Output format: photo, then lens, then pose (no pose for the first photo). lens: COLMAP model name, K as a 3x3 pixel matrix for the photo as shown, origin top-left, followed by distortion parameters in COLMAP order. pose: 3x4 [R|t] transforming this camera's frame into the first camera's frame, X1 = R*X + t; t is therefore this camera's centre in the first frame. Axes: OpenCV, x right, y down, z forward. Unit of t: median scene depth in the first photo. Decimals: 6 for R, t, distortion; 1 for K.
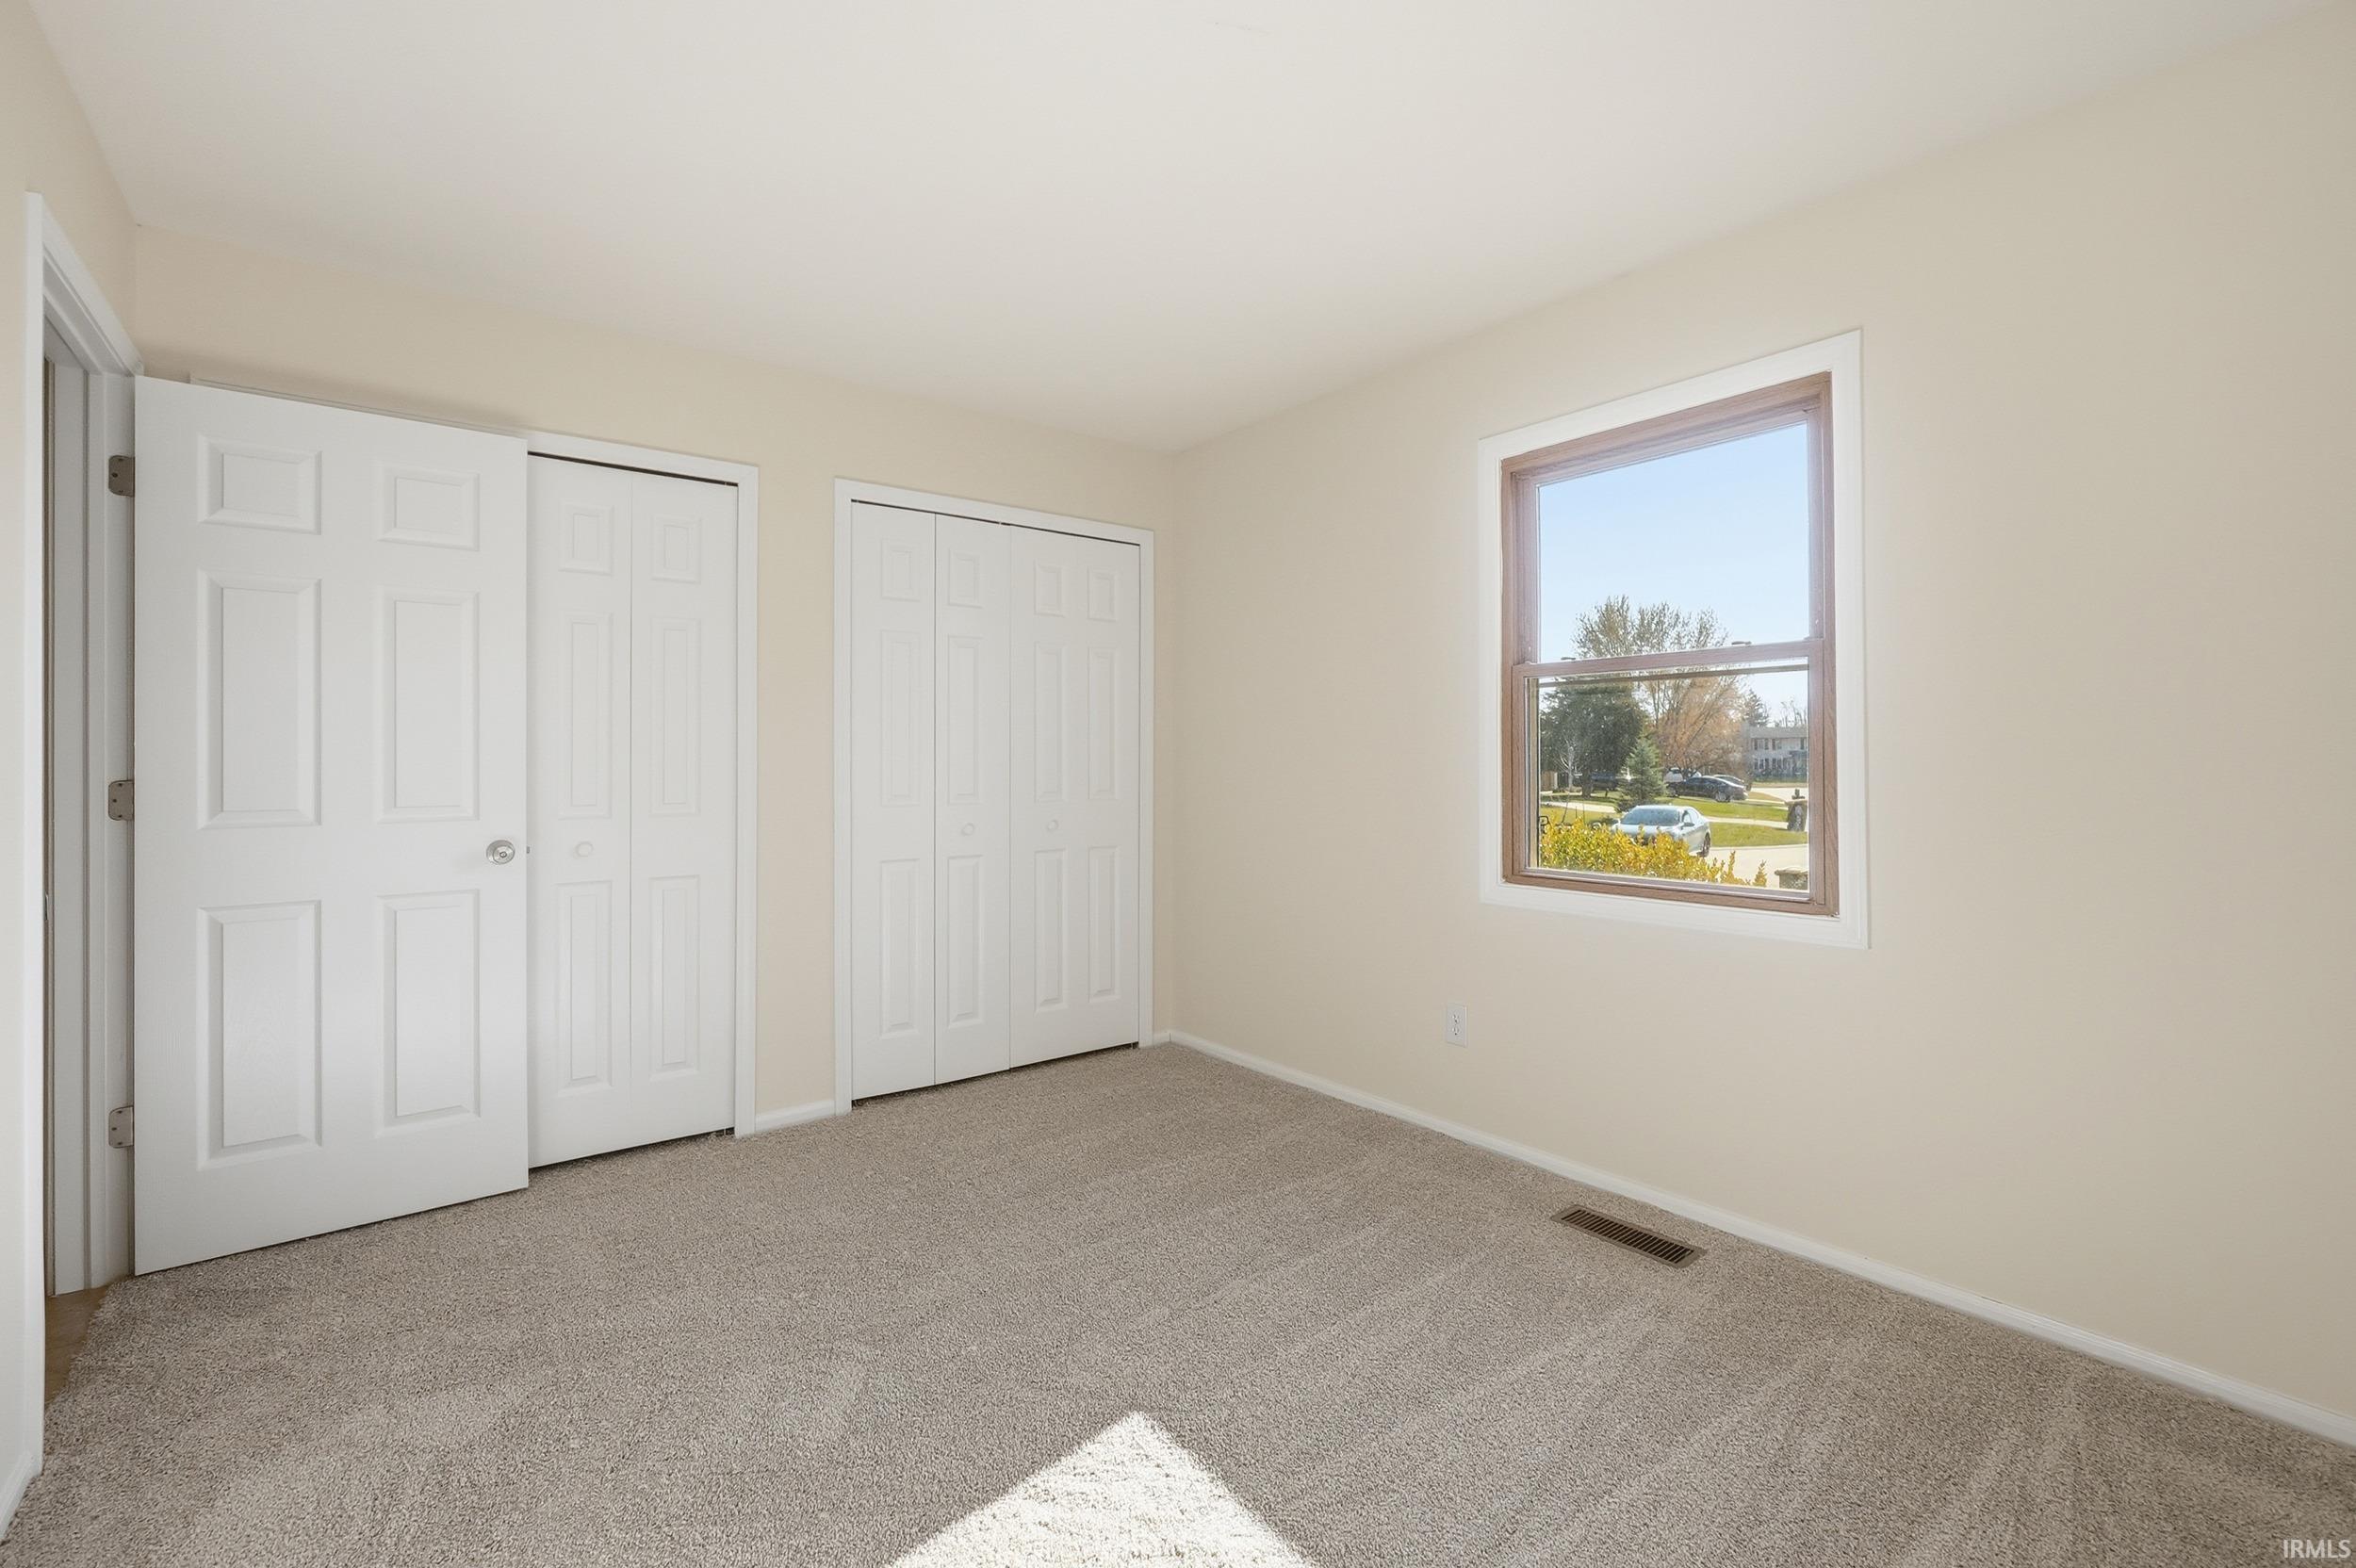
lens RADIAL K [[1060.7, 0, 1185.3], [0, 1060.7, 746.6], [0, 0, 1]] dist [0.000381, 0.000085]
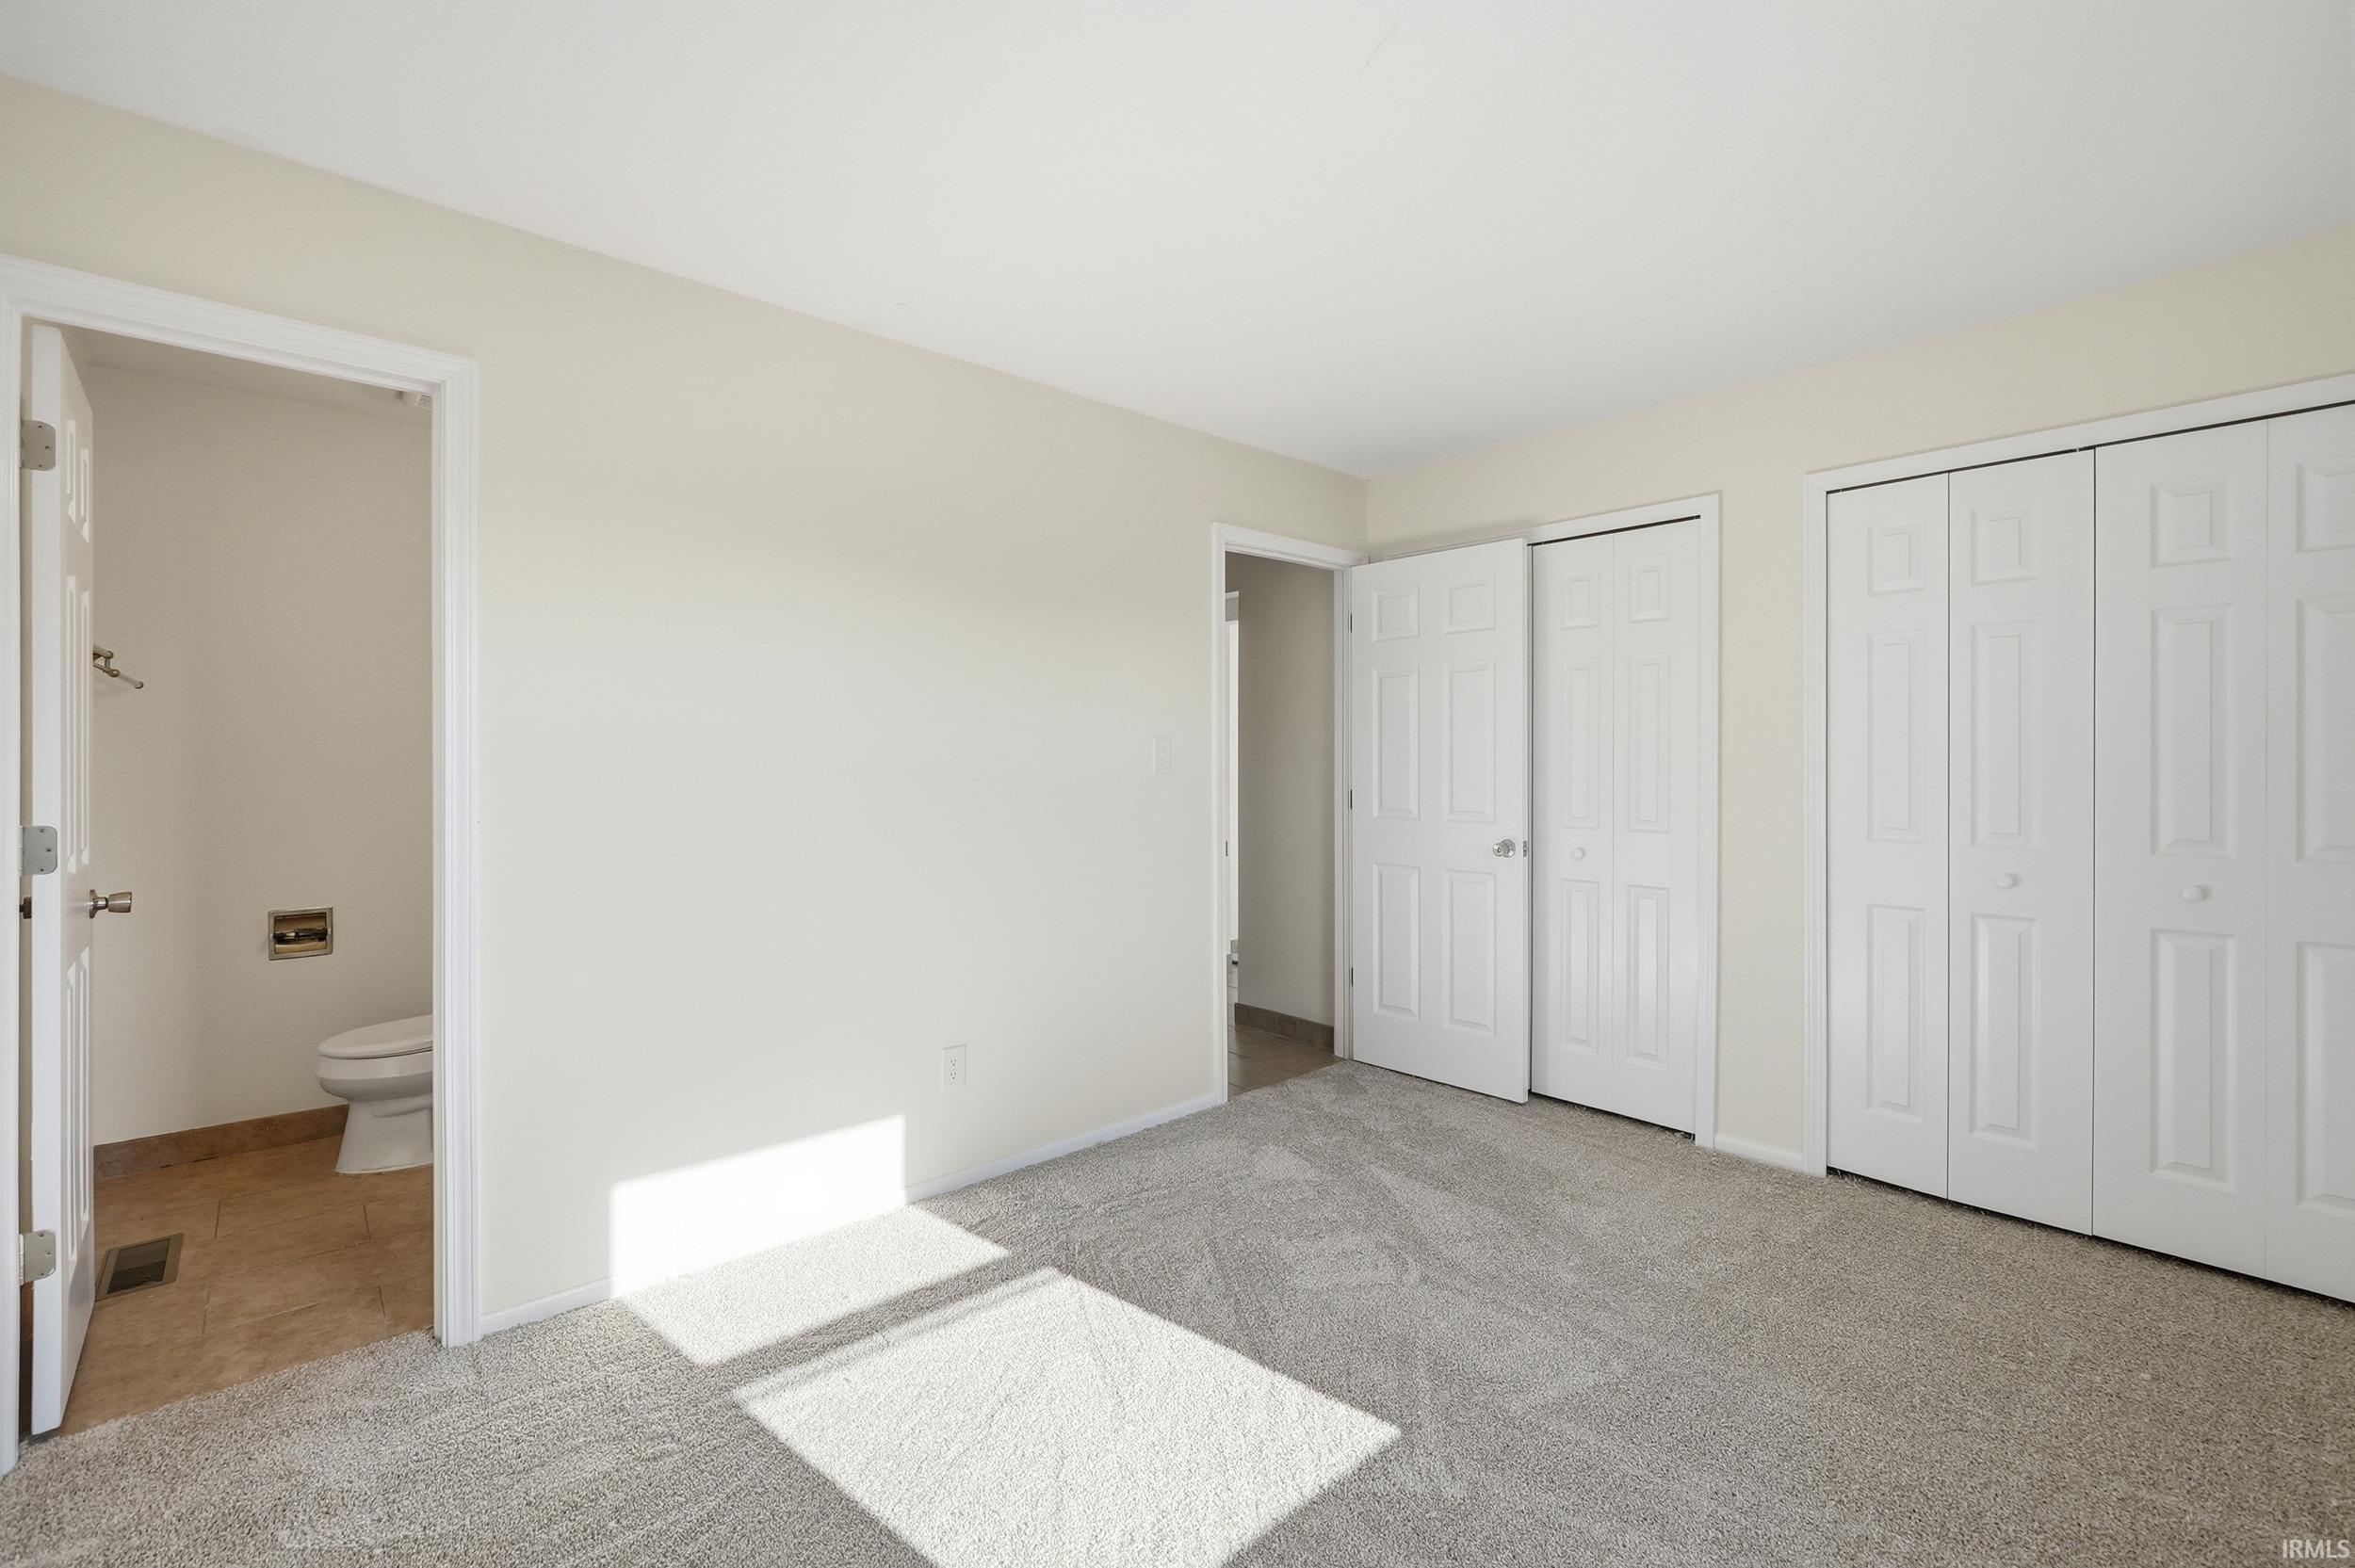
lens RADIAL K [[993.4, 0, 1185.2], [0, 993.4, 775.2], [0, 0, 1]] dist [-0.007214, 0.000378]
pose [[0.085829, 0.004046, -0.996302, 0.590043], [-0.003362, 0.999987, 0.003771, 0.002923], [0.996304, 0.003026, 0.085842, 0.486203]]
